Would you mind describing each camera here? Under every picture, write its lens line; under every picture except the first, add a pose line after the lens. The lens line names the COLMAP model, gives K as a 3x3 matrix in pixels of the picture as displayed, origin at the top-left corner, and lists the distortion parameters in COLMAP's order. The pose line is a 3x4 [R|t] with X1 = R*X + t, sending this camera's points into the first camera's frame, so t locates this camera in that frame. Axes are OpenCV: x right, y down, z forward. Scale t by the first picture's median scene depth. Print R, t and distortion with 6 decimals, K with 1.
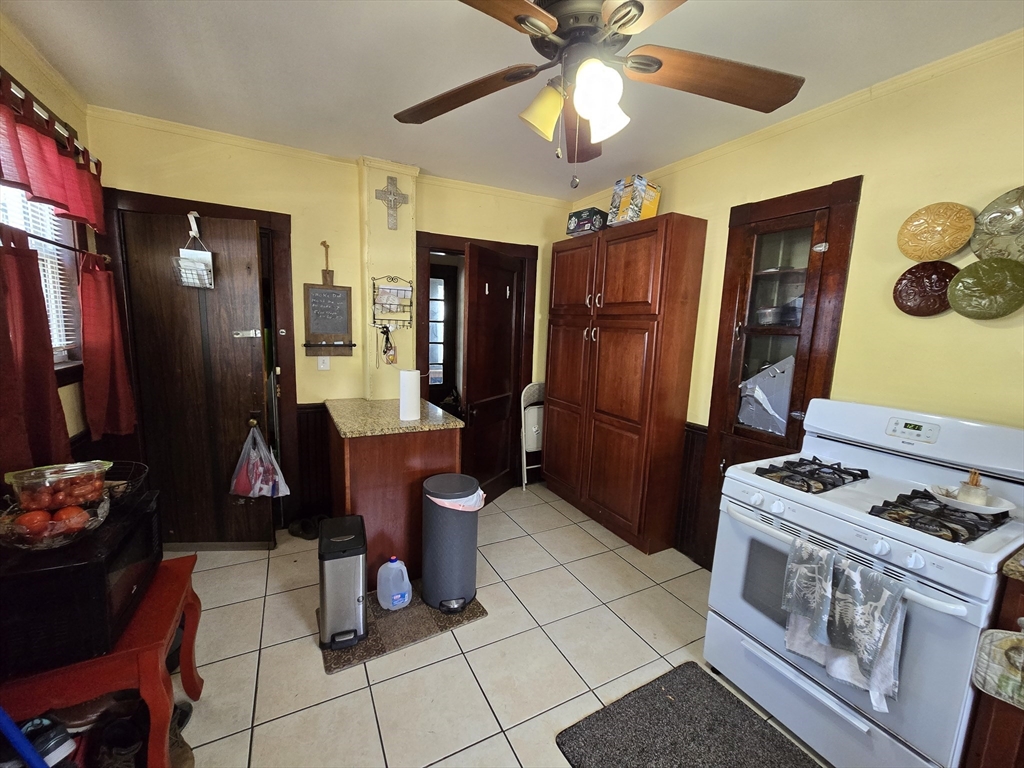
lens RADIAL K [[419.3, 0, 510.2], [0, 419.3, 383.0], [0, 0, 1]] dist [-0.000863, 0.000572]
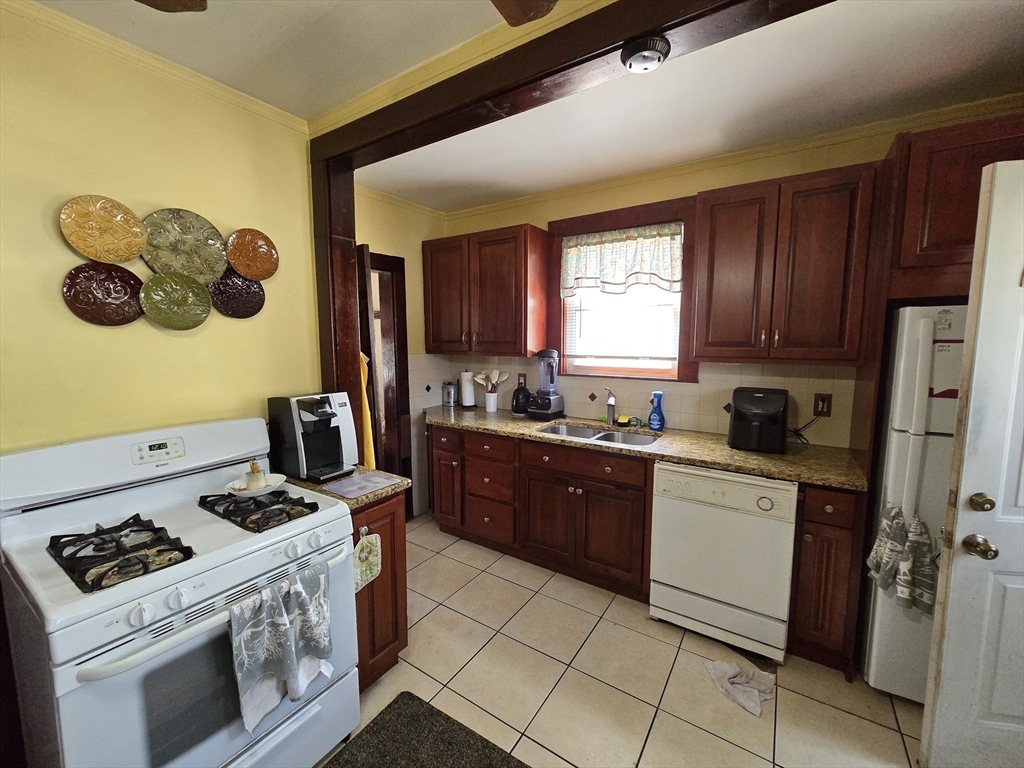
lens RADIAL K [[419.3, 0, 510.2], [0, 419.3, 383.0], [0, 0, 1]] dist [-0.000863, 0.000572]
pose [[-0.479048, -0.139448, 0.866641, -0.208519], [0.100234, 0.972153, 0.211831, -0.161713], [-0.872047, 0.188344, -0.451731, 0.763409]]
